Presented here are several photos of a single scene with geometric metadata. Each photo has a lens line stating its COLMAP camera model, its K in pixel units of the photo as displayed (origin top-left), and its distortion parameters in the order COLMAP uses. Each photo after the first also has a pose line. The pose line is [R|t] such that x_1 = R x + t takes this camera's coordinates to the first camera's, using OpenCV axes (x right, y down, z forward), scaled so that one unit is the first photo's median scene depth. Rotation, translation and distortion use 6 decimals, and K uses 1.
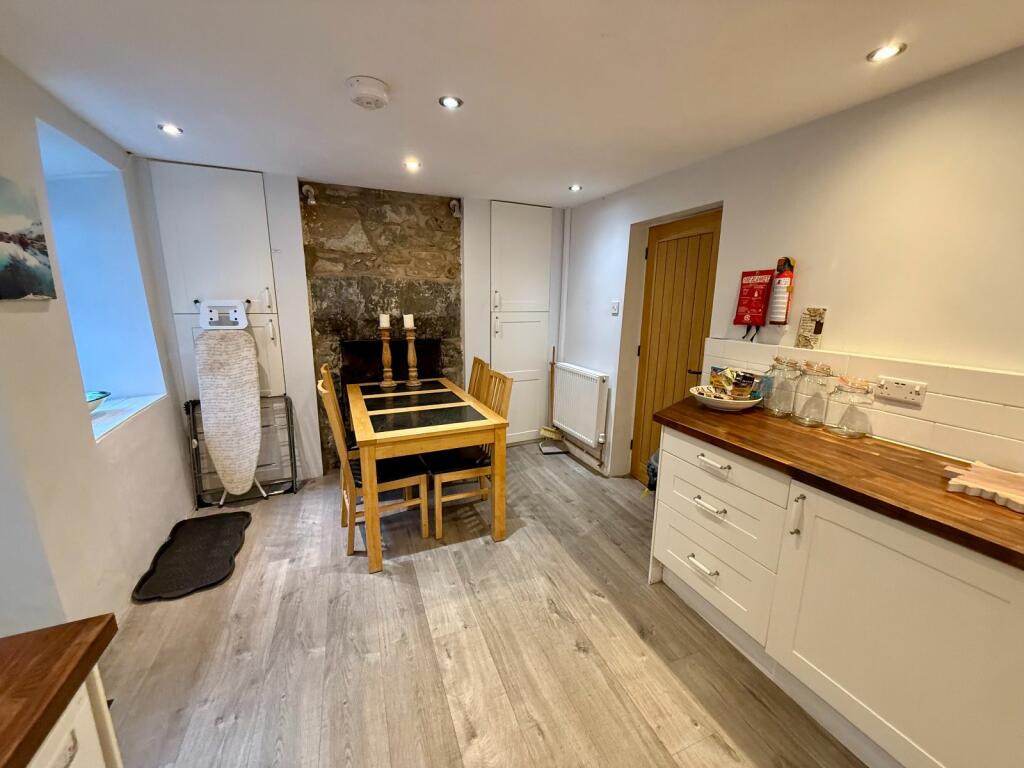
lens RADIAL K [[409.7, 0, 512.0], [0, 409.7, 384.0], [0, 0, 1]] dist [-0.000977, 0.000037]
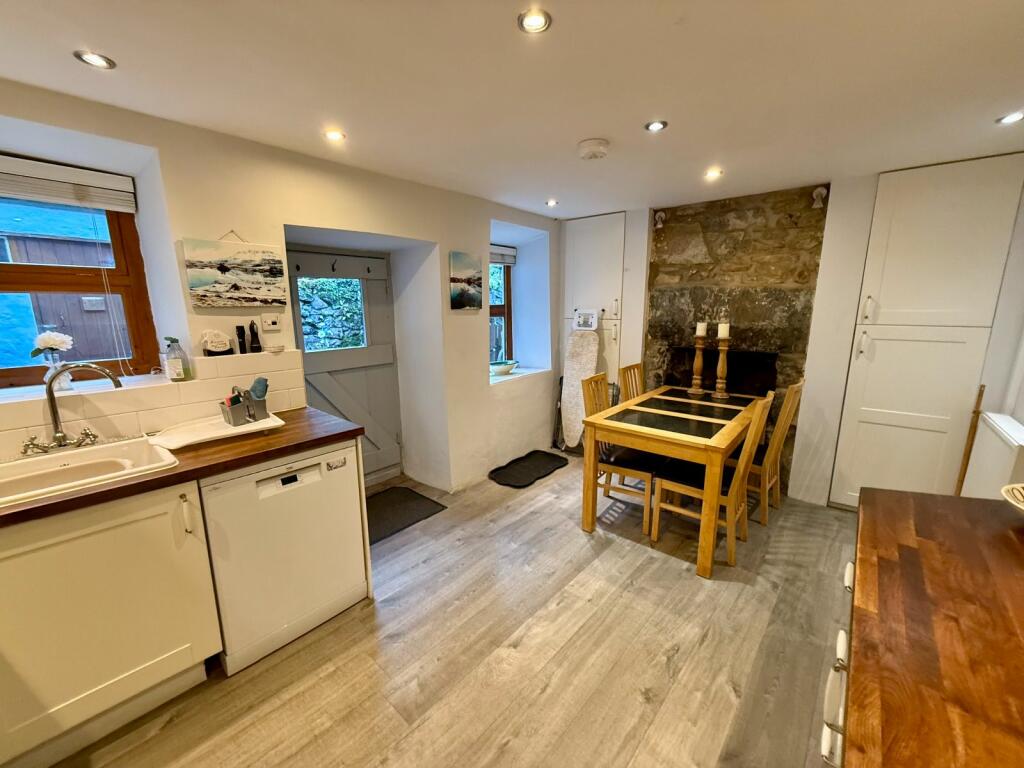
lens RADIAL K [[409.7, 0, 512.0], [0, 409.7, 384.0], [0, 0, 1]] dist [-0.000977, 0.000037]
pose [[0.435017, 0.159012, -0.886270, 0.448204], [-0.178931, 0.979919, 0.087988, -0.029153], [0.882465, 0.120305, 0.454734, 0.153589]]
